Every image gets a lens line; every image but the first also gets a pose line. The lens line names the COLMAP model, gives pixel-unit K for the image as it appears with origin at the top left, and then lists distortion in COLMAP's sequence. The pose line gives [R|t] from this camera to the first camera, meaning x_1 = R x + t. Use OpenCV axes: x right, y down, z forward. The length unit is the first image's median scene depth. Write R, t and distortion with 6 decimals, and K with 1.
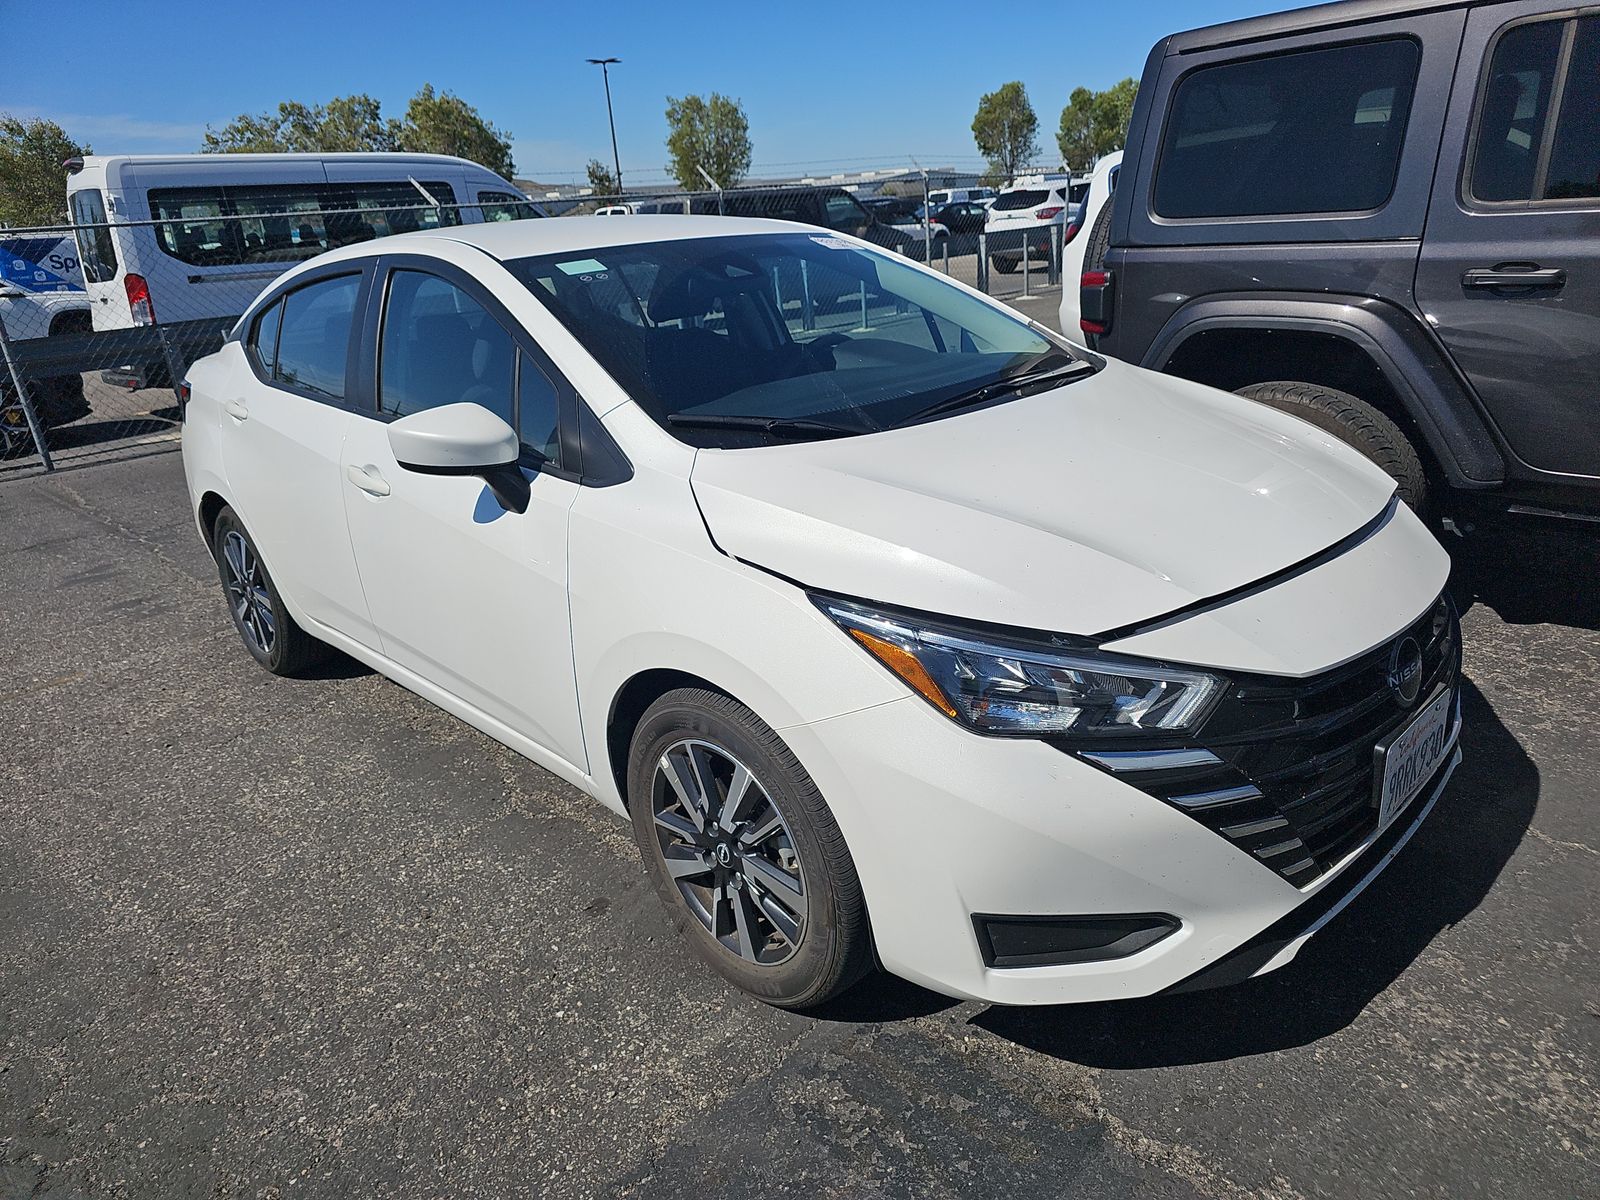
lens RADIAL K [[1066.4, 0, 794.1], [0, 1066.4, 606.9], [0, 0, 1]] dist [0.012855, -0.004039]
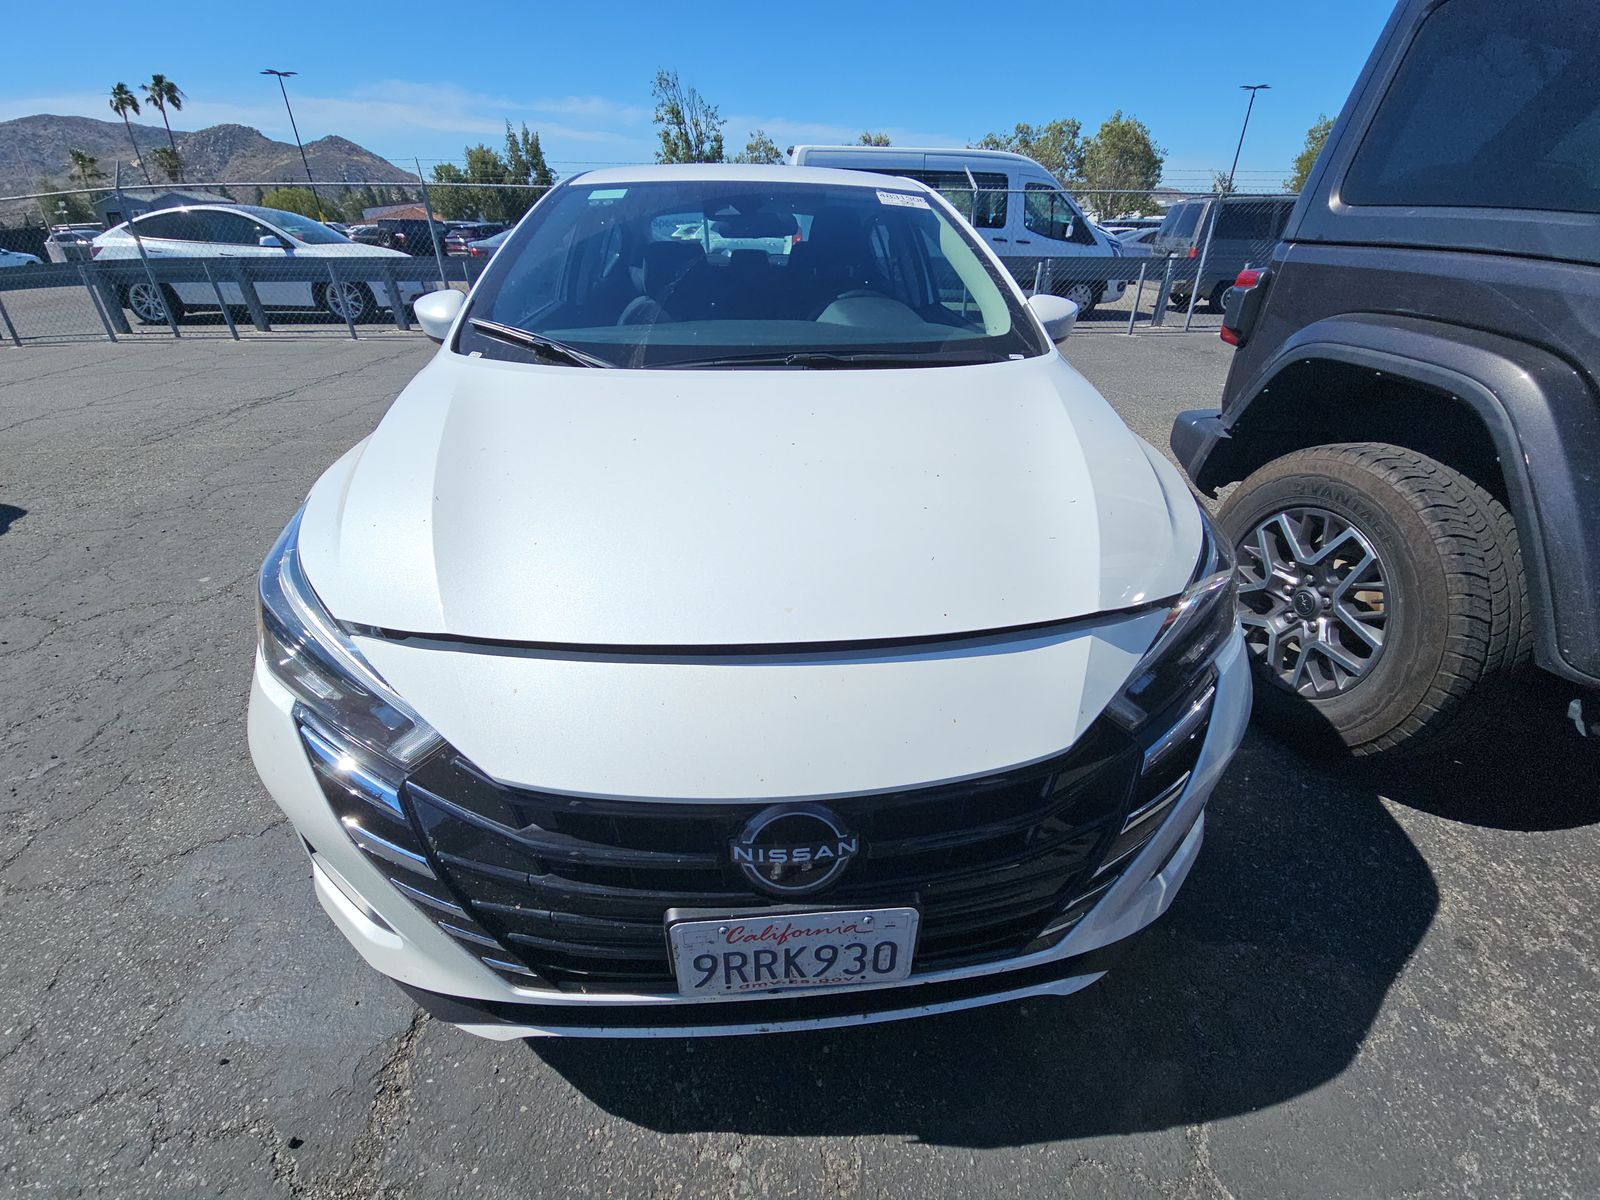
lens RADIAL K [[654.9, 0, 788.8], [0, 654.9, 603.0], [0, 0, 1]] dist [-0.002924, -0.001773]
pose [[0.771961, 0.379646, -0.509847, 0.139407], [-0.275525, 0.922641, 0.269851, -0.039649], [0.572854, -0.067839, 0.816845, 0.125837]]
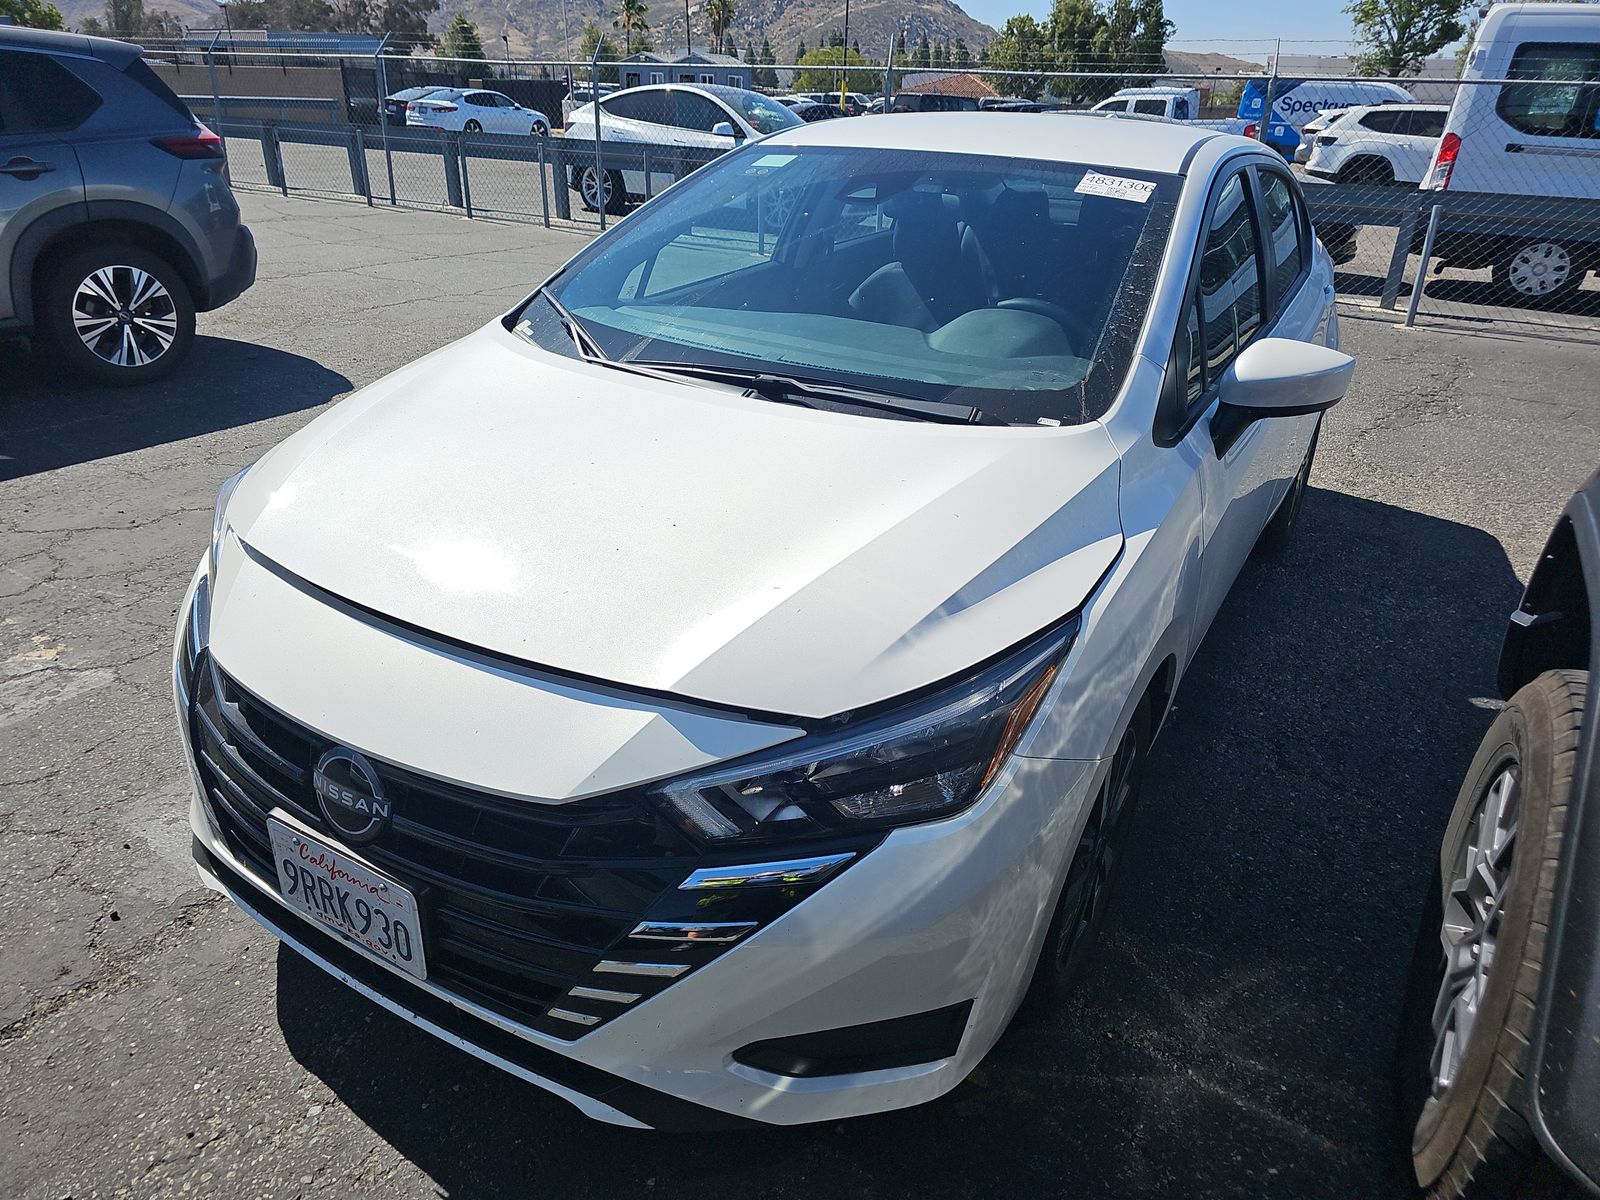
lens RADIAL K [[1066.4, 0, 795.1], [0, 1066.4, 596.0], [0, 0, 1]] dist [0.012855, -0.004039]
pose [[0.258974, 0.485213, -0.835165, 0.240768], [-0.381761, 0.845679, 0.372942, -0.094511], [0.887238, 0.222251, 0.404244, 0.180438]]
